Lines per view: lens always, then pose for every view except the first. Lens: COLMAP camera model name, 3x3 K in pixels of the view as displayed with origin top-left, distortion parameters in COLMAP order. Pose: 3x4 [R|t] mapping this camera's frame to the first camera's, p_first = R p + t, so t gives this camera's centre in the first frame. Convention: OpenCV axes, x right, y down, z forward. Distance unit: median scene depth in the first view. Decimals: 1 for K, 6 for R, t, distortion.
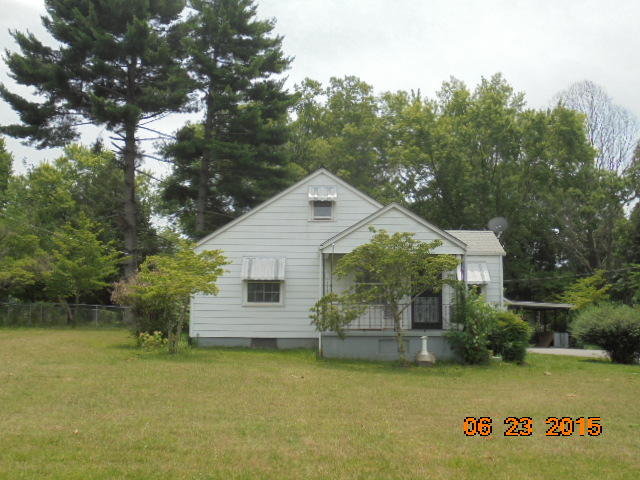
lens RADIAL K [[722.1, 0, 320.0], [0, 722.1, 240.0], [0, 0, 1]] dist [-0.072830, 0.234388]
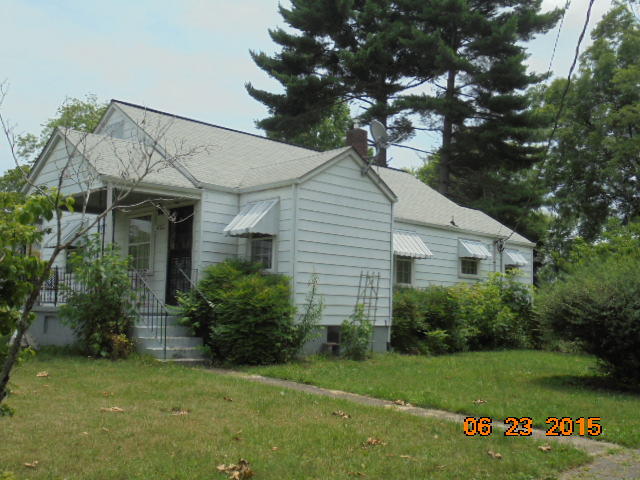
lens RADIAL K [[722.1, 0, 320.0], [0, 722.1, 240.0], [0, 0, 1]] dist [-0.072830, 0.234388]
pose [[0.685720, -0.058566, -0.725505, 0.375767], [0.061103, 0.997871, -0.022801, 0.044288], [0.725296, -0.028695, 0.687839, 0.325201]]
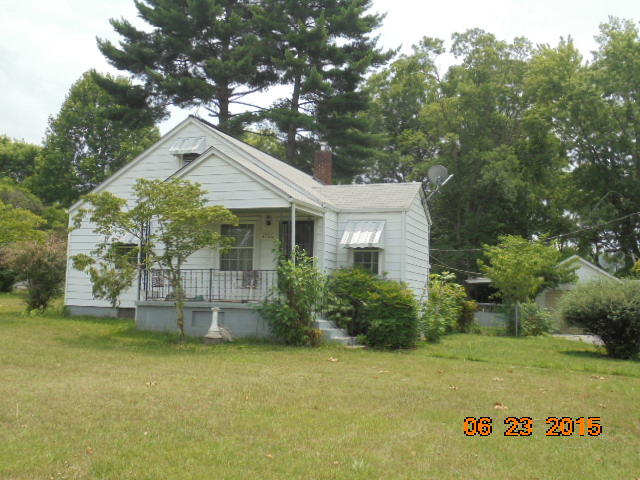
lens RADIAL K [[722.1, 0, 320.0], [0, 722.1, 240.0], [0, 0, 1]] dist [-0.072830, 0.234388]
pose [[0.933196, -0.010571, -0.359211, 0.236591], [0.018419, 0.999660, 0.018432, 0.018841], [0.358894, -0.023817, 0.933074, 0.120394]]
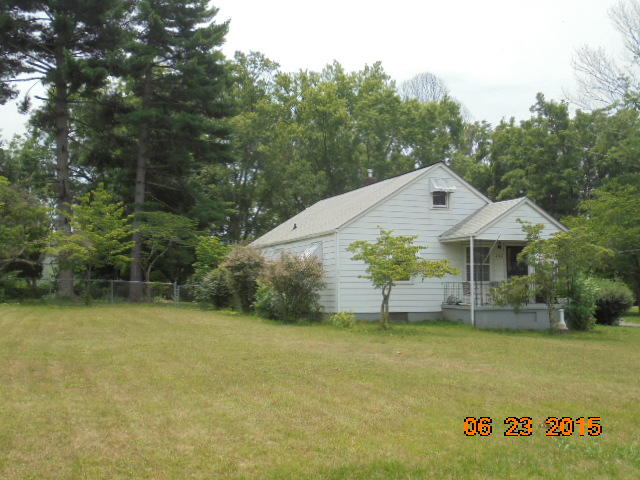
lens RADIAL K [[722.1, 0, 320.0], [0, 722.1, 240.0], [0, 0, 1]] dist [-0.072830, 0.234388]
pose [[0.937694, 0.013818, 0.347186, -0.289646], [-0.031047, 0.998544, 0.044110, -0.011198], [-0.346071, -0.052141, 0.936758, -0.002740]]
